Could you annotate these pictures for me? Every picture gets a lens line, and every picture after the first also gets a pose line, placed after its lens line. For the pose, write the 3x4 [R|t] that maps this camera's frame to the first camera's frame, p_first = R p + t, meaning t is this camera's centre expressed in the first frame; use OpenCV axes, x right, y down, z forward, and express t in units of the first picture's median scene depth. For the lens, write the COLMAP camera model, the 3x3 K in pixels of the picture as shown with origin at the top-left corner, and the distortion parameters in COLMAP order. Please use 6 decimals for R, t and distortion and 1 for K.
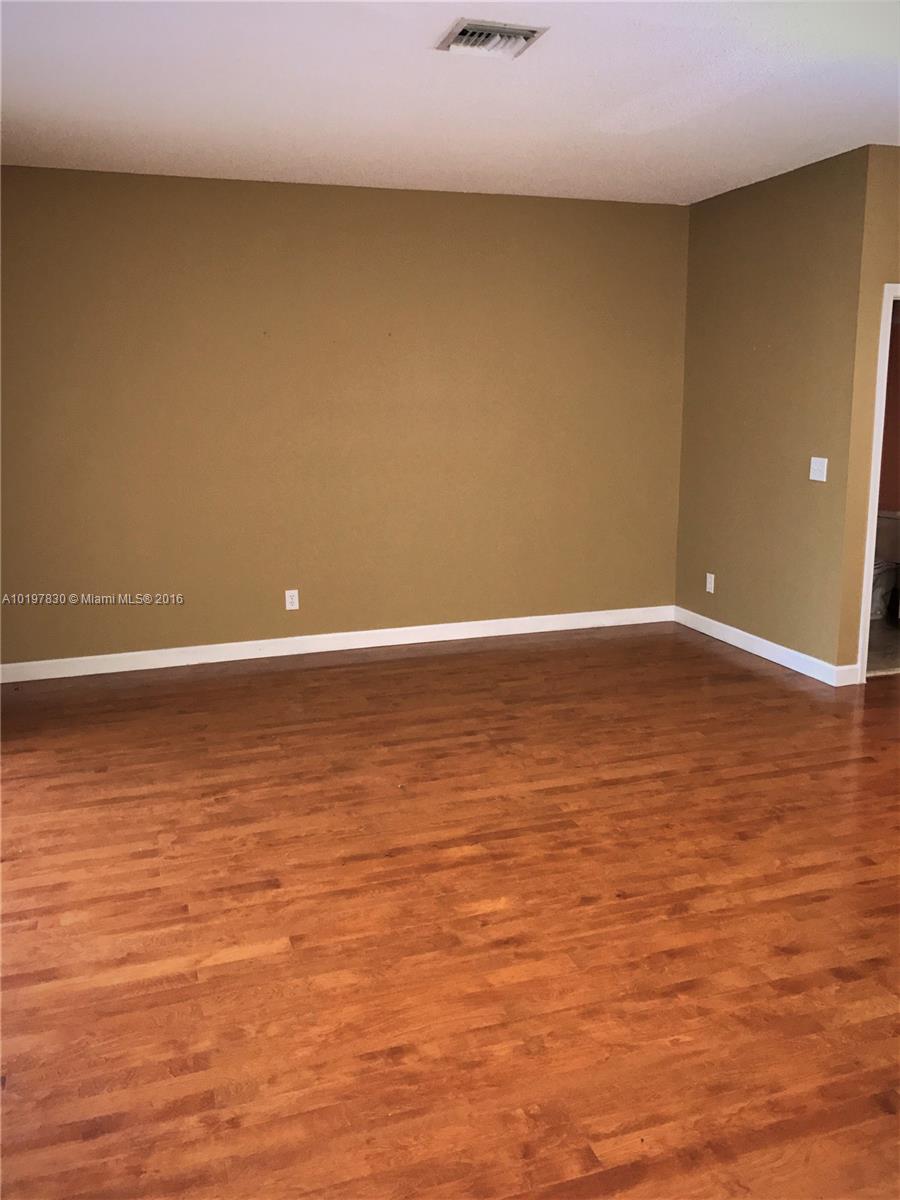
lens RADIAL K [[984.0, 0, 452.5], [0, 984.0, 600.5], [0, 0, 1]] dist [0.030621, -0.039978]
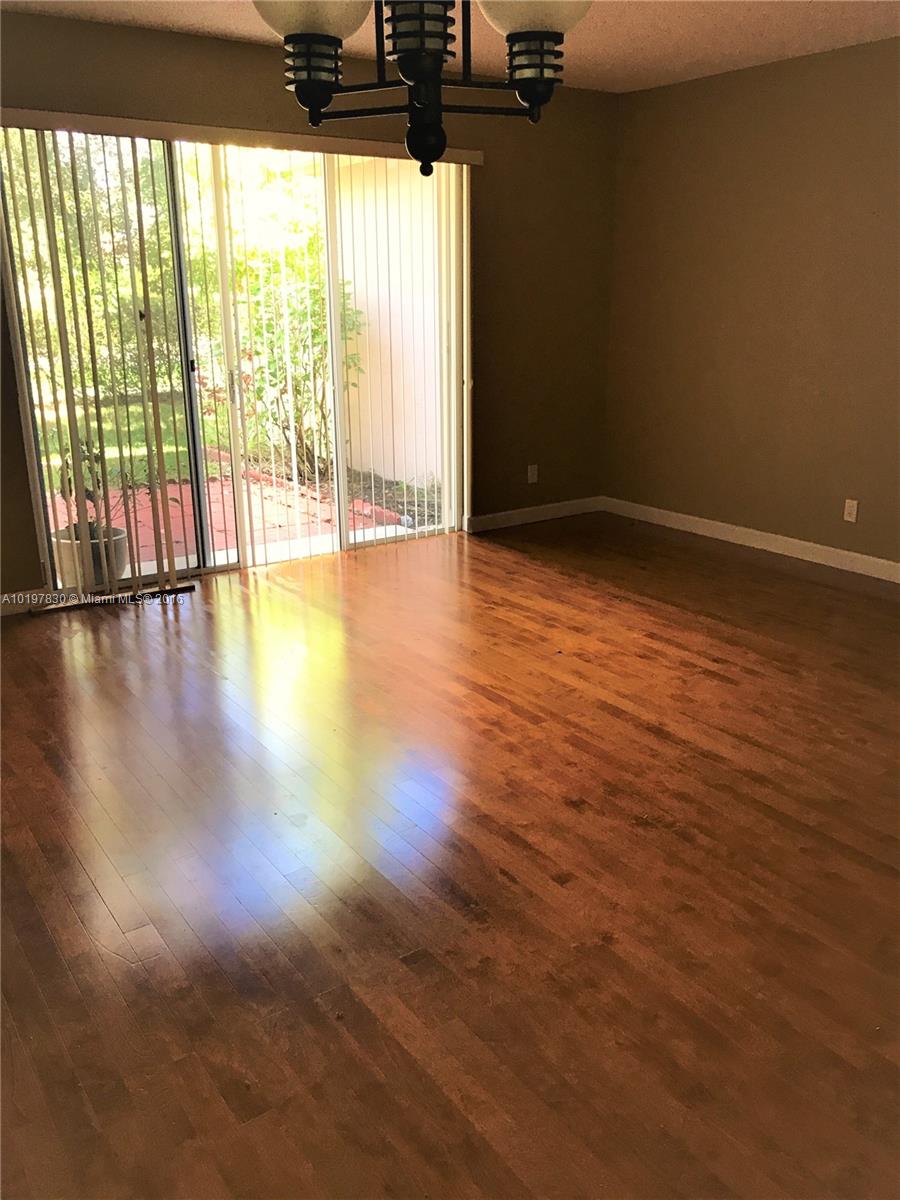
lens RADIAL K [[984.0, 0, 453.9], [0, 984.0, 591.5], [0, 0, 1]] dist [0.030621, -0.039978]
pose [[0.286323, 0.289630, -0.913309, 1.044579], [-0.204814, 0.949686, 0.236956, -0.127722], [0.935986, 0.119213, 0.331237, 0.613195]]
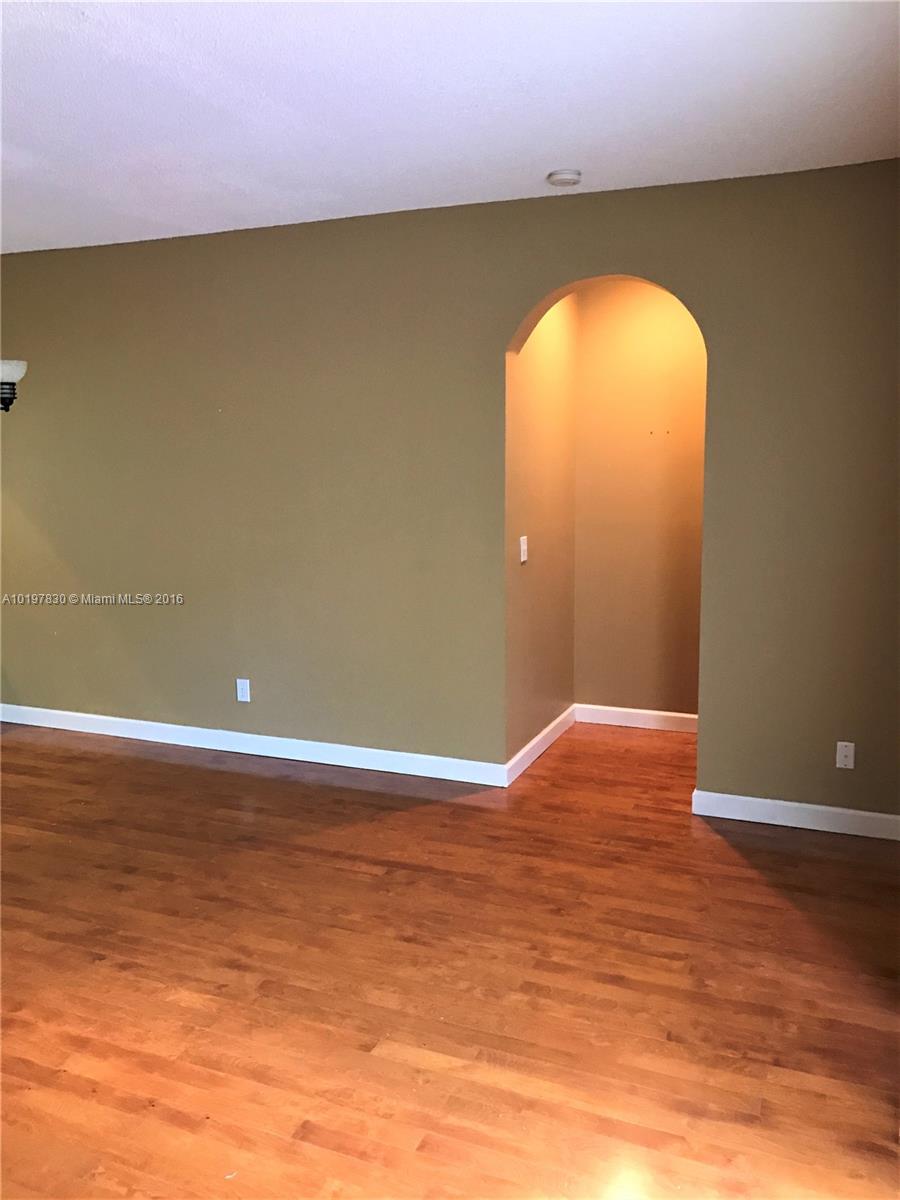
lens RADIAL K [[984.0, 0, 457.0], [0, 984.0, 608.5], [0, 0, 1]] dist [0.030621, -0.039978]
pose [[-0.756291, -0.091360, 0.647825, -0.676315], [0.154283, 0.937369, 0.312307, -0.276683], [-0.635783, 0.336144, -0.694829, 1.248940]]
